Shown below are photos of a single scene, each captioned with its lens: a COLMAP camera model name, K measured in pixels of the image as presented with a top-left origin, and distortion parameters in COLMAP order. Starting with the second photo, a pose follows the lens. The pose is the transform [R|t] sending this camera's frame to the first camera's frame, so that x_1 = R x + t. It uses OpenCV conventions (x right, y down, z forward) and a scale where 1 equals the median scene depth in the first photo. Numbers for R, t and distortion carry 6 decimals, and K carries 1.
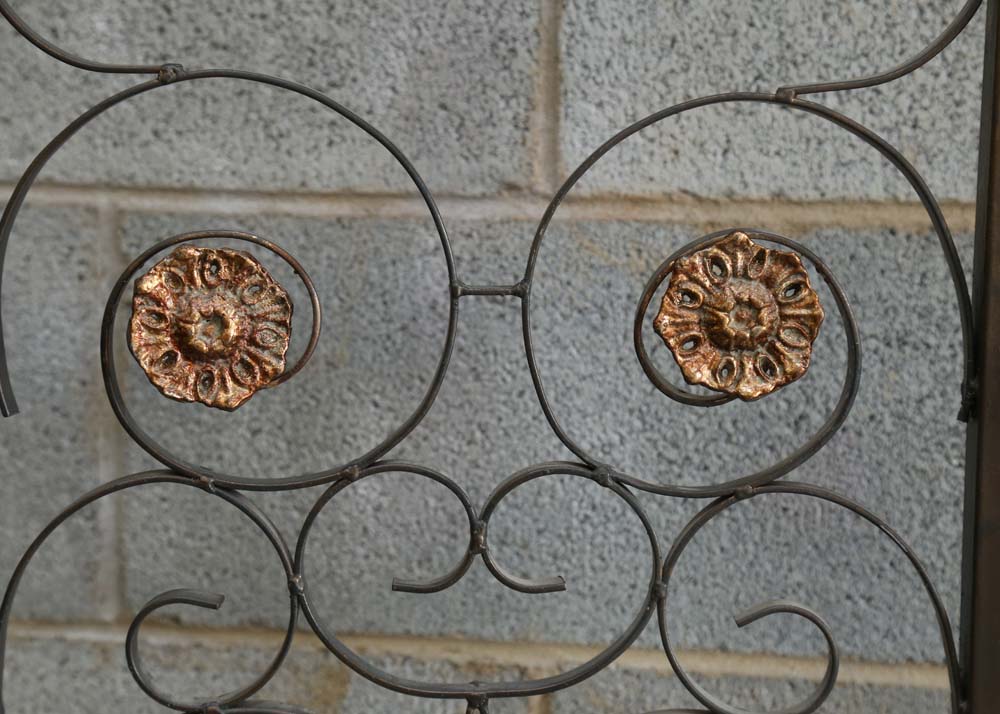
lens RADIAL K [[2220.8, 0, 500.7], [0, 2220.8, 360.3], [0, 0, 1]] dist [0.282618, 0.000000]
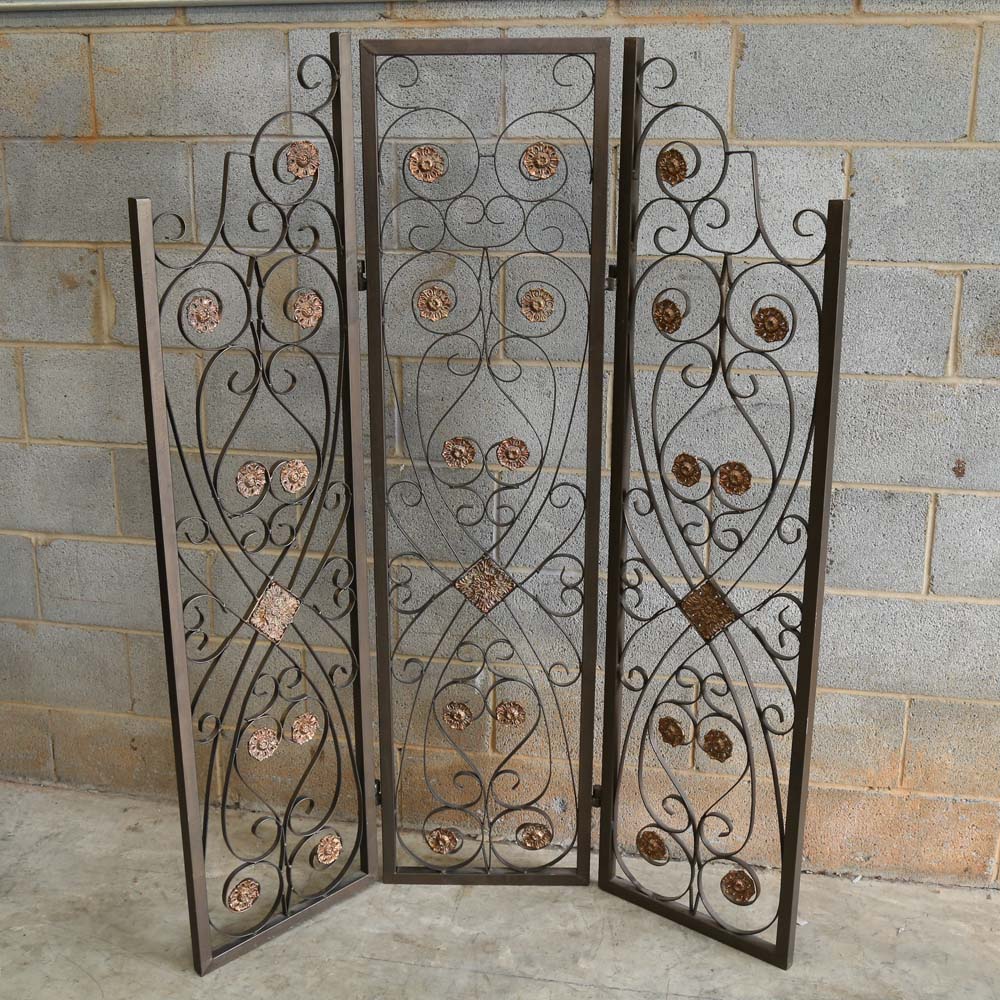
lens RADIAL K [[1262.7, 0, 498.8], [0, 1262.7, 486.8], [0, 0, 1]] dist [-0.061641, 0.000000]
pose [[0.999764, -0.006292, -0.020809, 0.058698], [0.009643, 0.986229, 0.165102, 0.180371], [0.019483, -0.165264, 0.986057, -1.401267]]
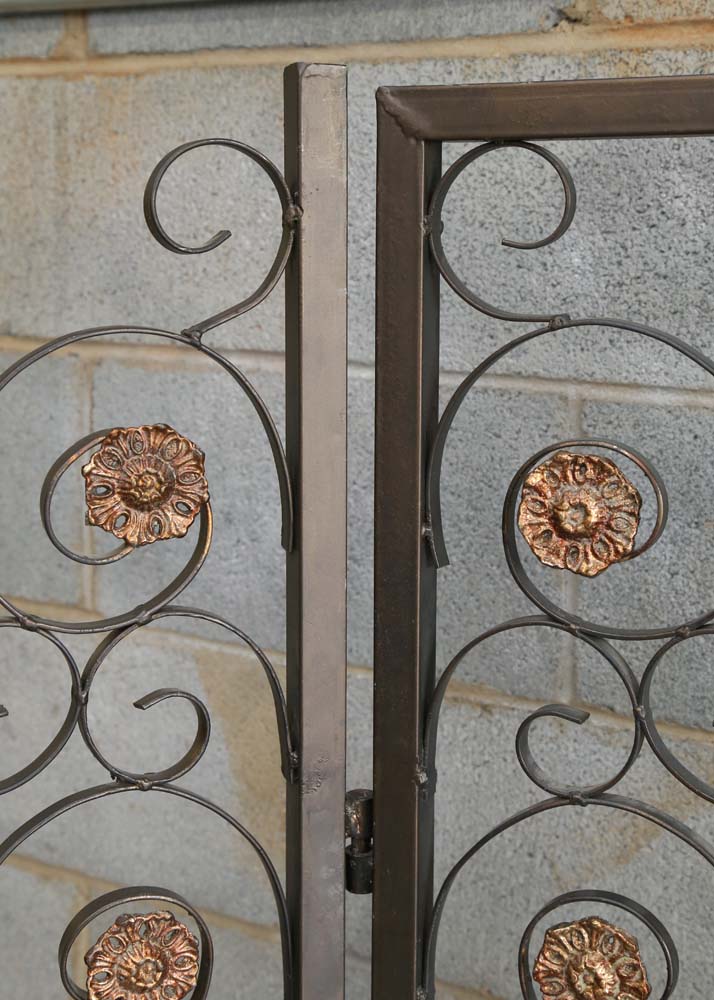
lens RADIAL K [[1720.4, 0, 365.6], [0, 1720.4, 499.4], [0, 0, 1]] dist [0.153982, 0.000000]
pose [[0.909758, 0.063444, -0.410262, 0.145797], [-0.045334, 0.997526, 0.053731, -0.060844], [0.412656, -0.030284, 0.910384, 0.016623]]
